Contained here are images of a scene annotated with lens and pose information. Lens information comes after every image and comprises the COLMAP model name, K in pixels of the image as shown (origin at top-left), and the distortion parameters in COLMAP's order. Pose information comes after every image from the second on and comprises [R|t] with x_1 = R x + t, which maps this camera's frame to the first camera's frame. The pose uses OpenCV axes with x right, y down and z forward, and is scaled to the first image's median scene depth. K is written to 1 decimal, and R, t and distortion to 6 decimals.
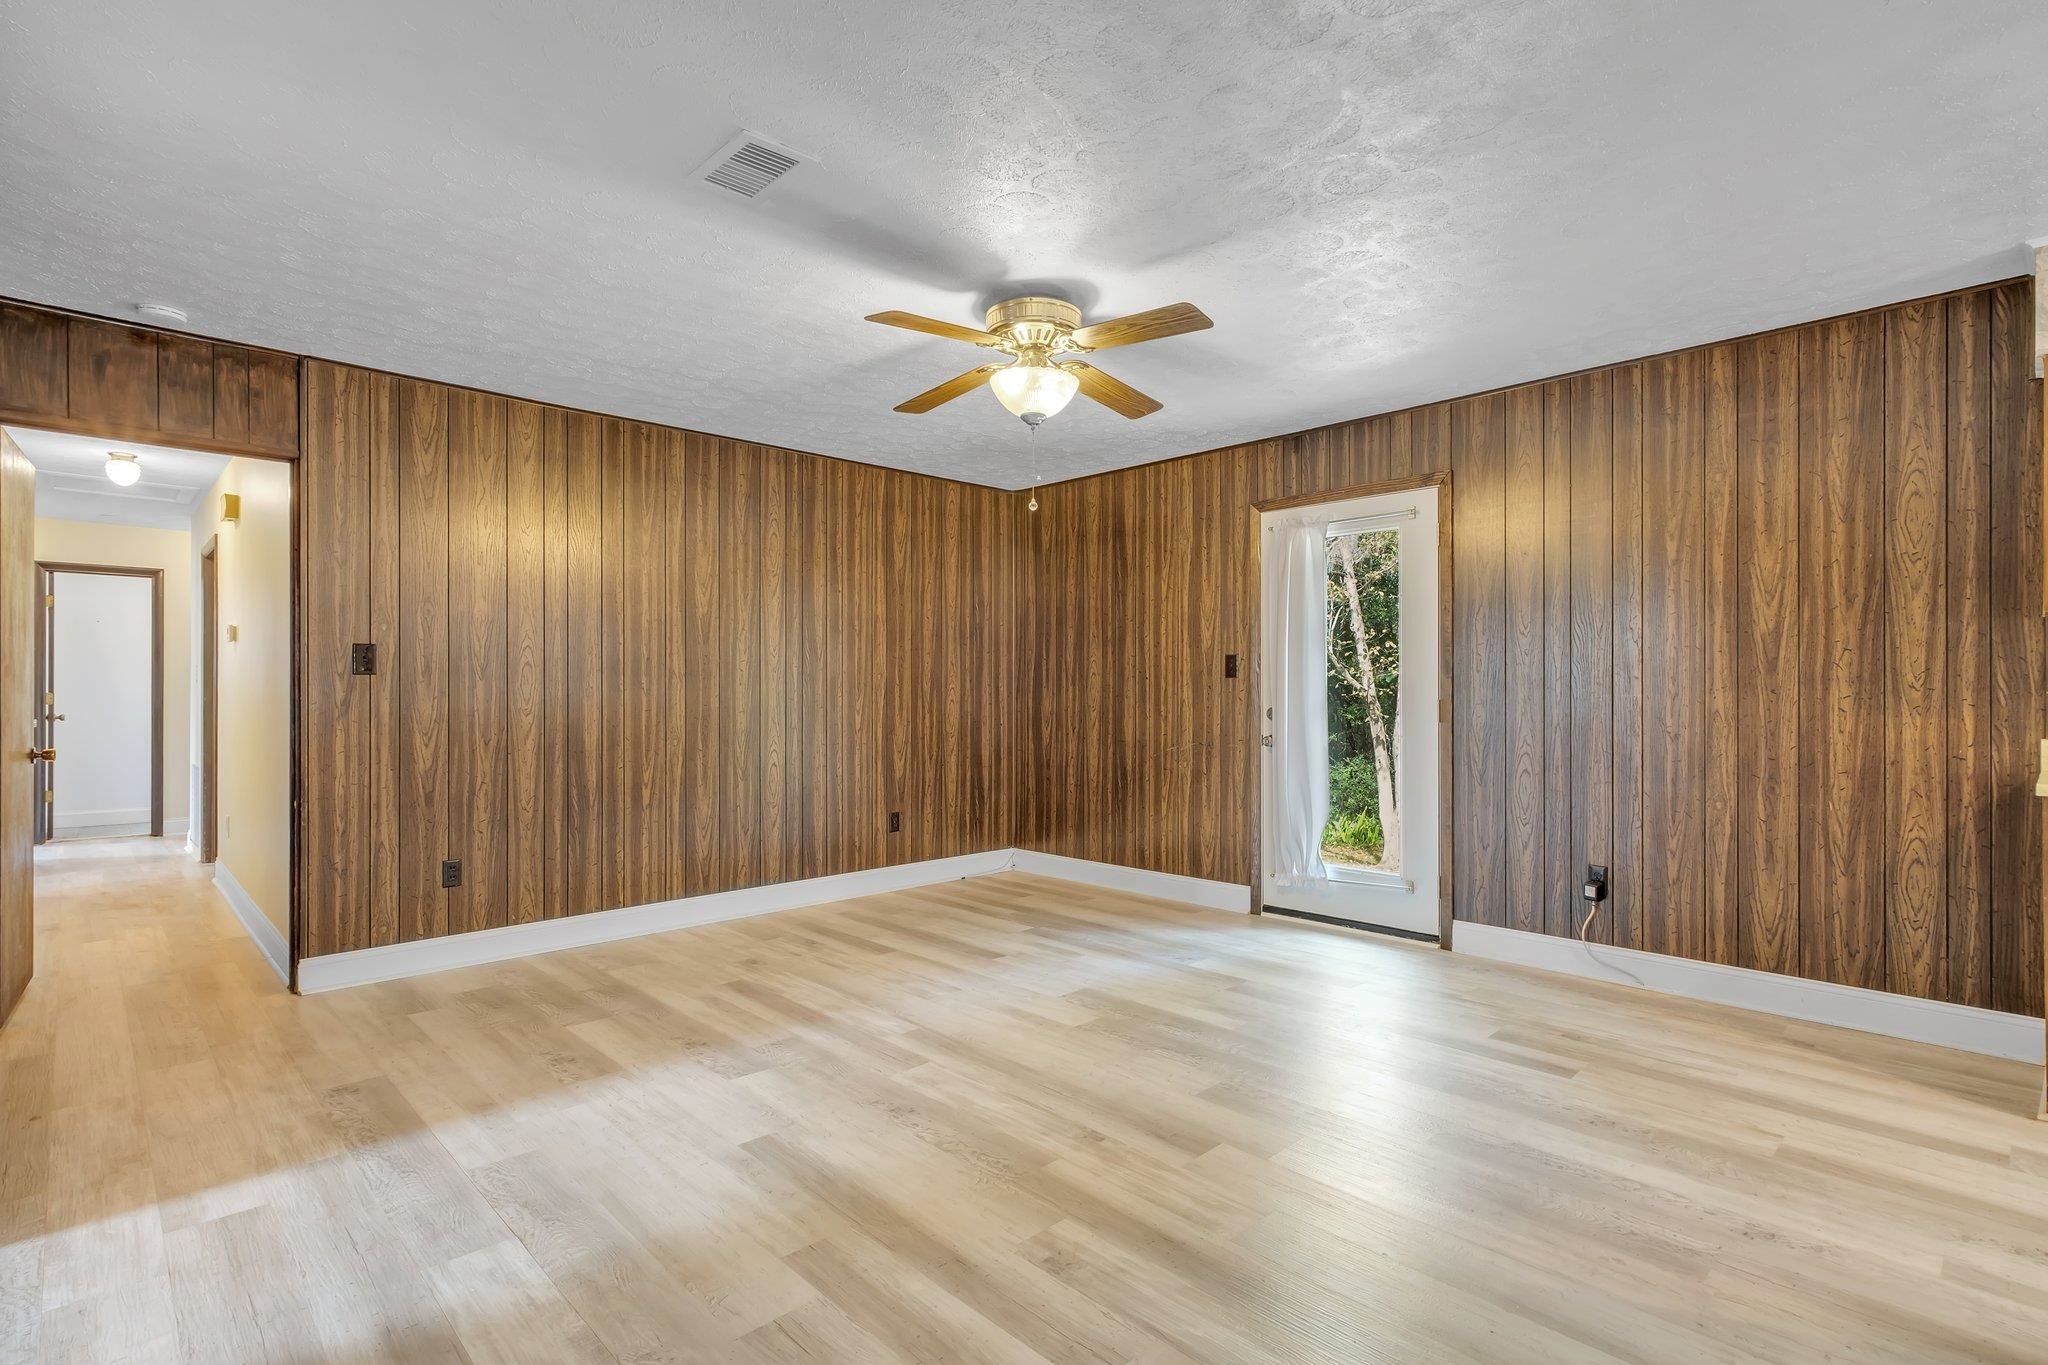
lens RADIAL K [[952.1, 0, 1031.6], [0, 952.1, 685.4], [0, 0, 1]] dist [-0.006574, 0.000813]
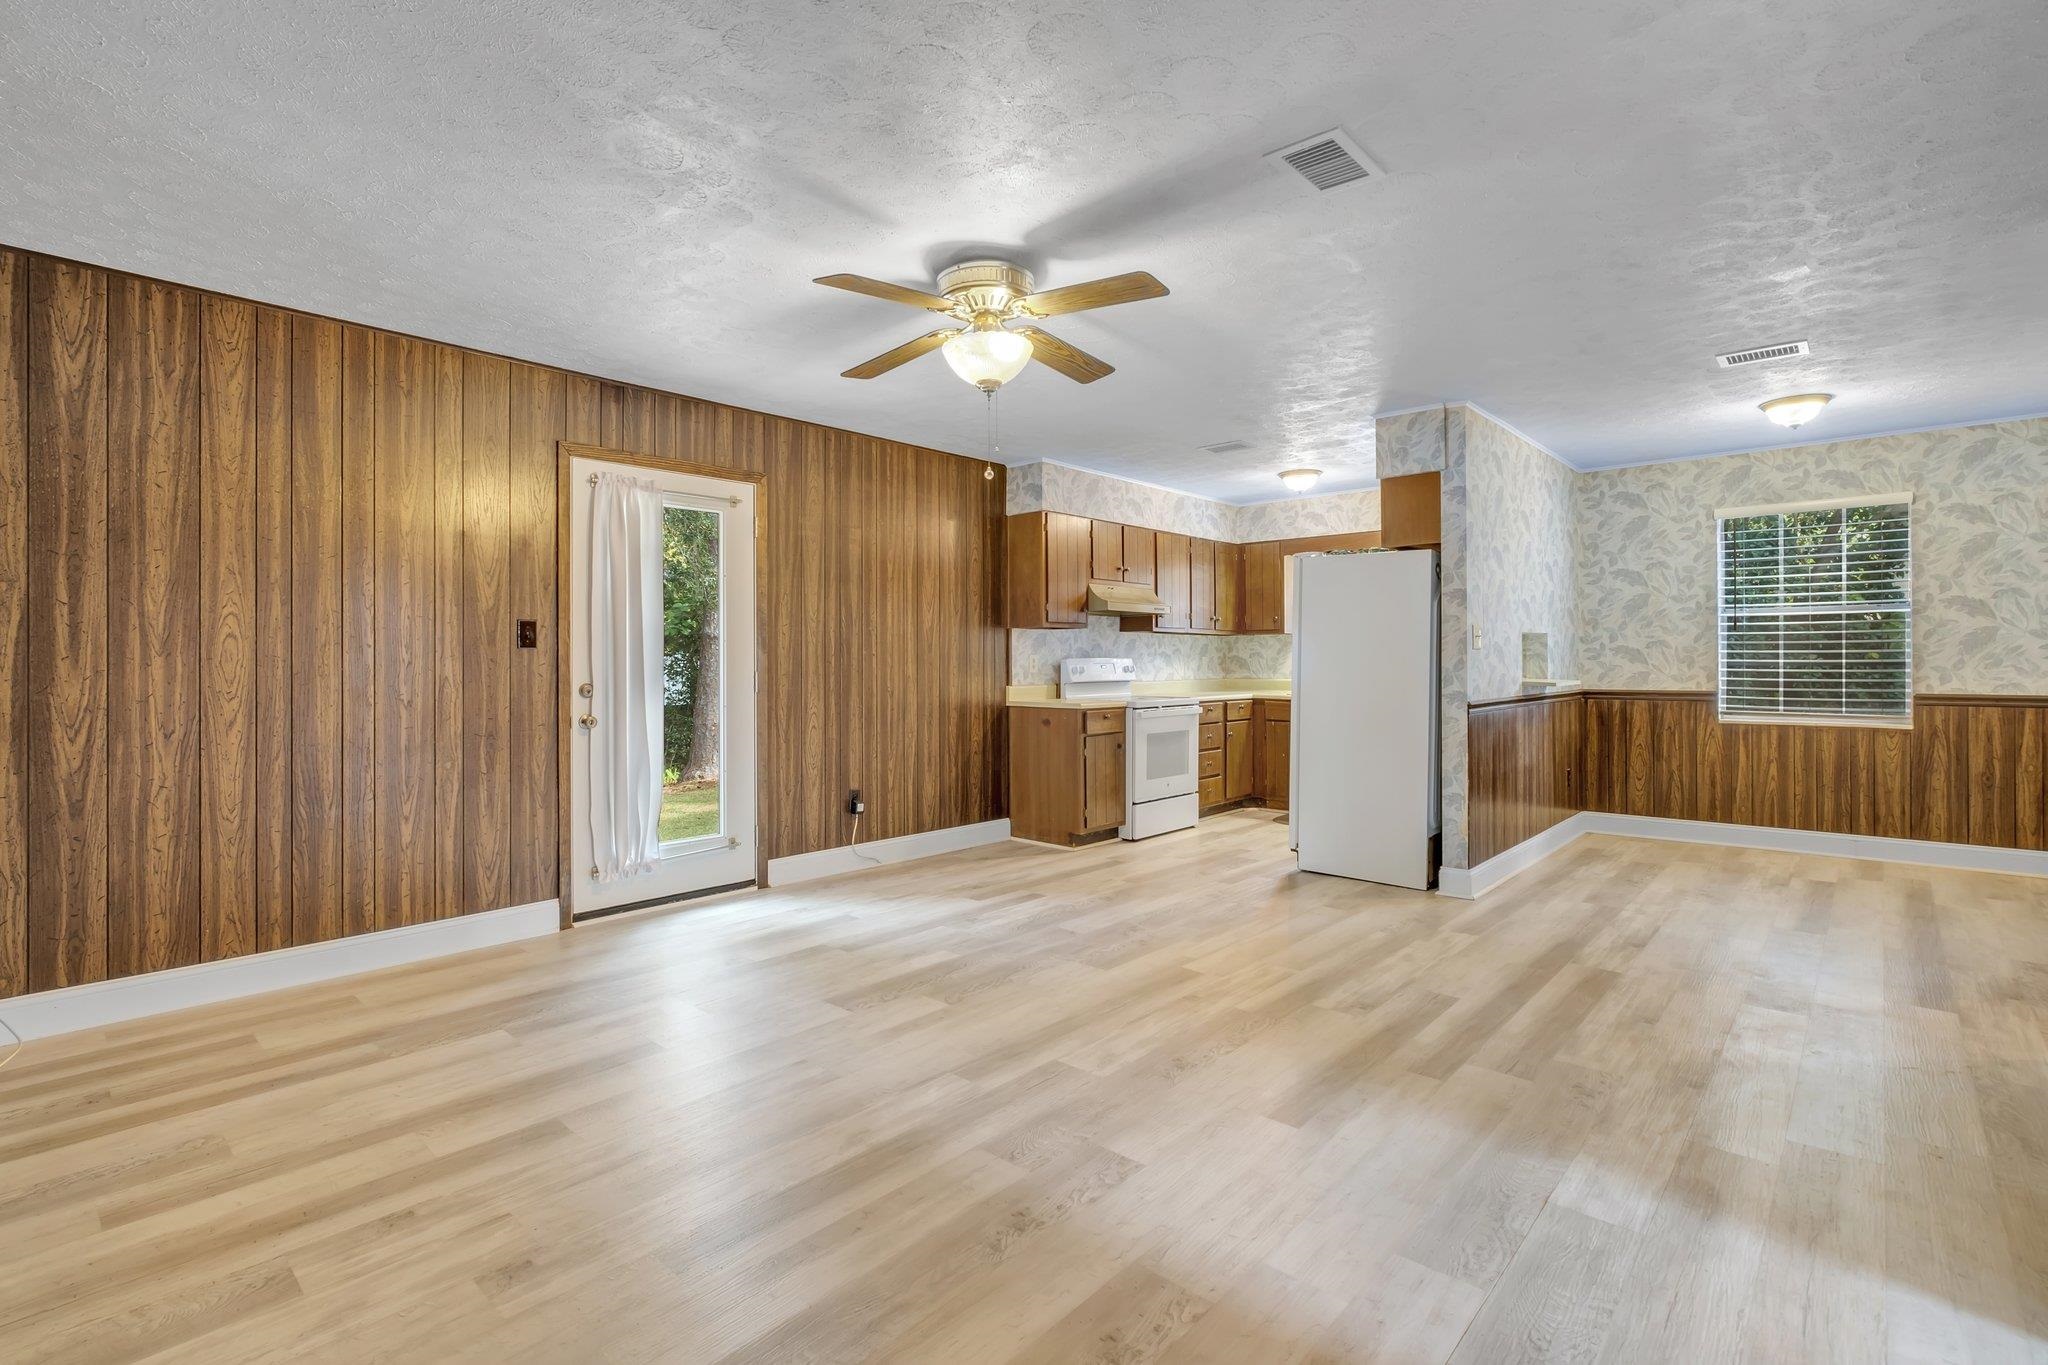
lens RADIAL K [[896.1, 0, 1030.8], [0, 896.1, 663.8], [0, 0, 1]] dist [0.001666, -0.001110]
pose [[-0.022277, -0.002911, 0.999748, -0.861078], [-0.004945, 0.999984, 0.002801, 0.000740], [-0.999740, -0.004881, -0.022291, 0.909785]]
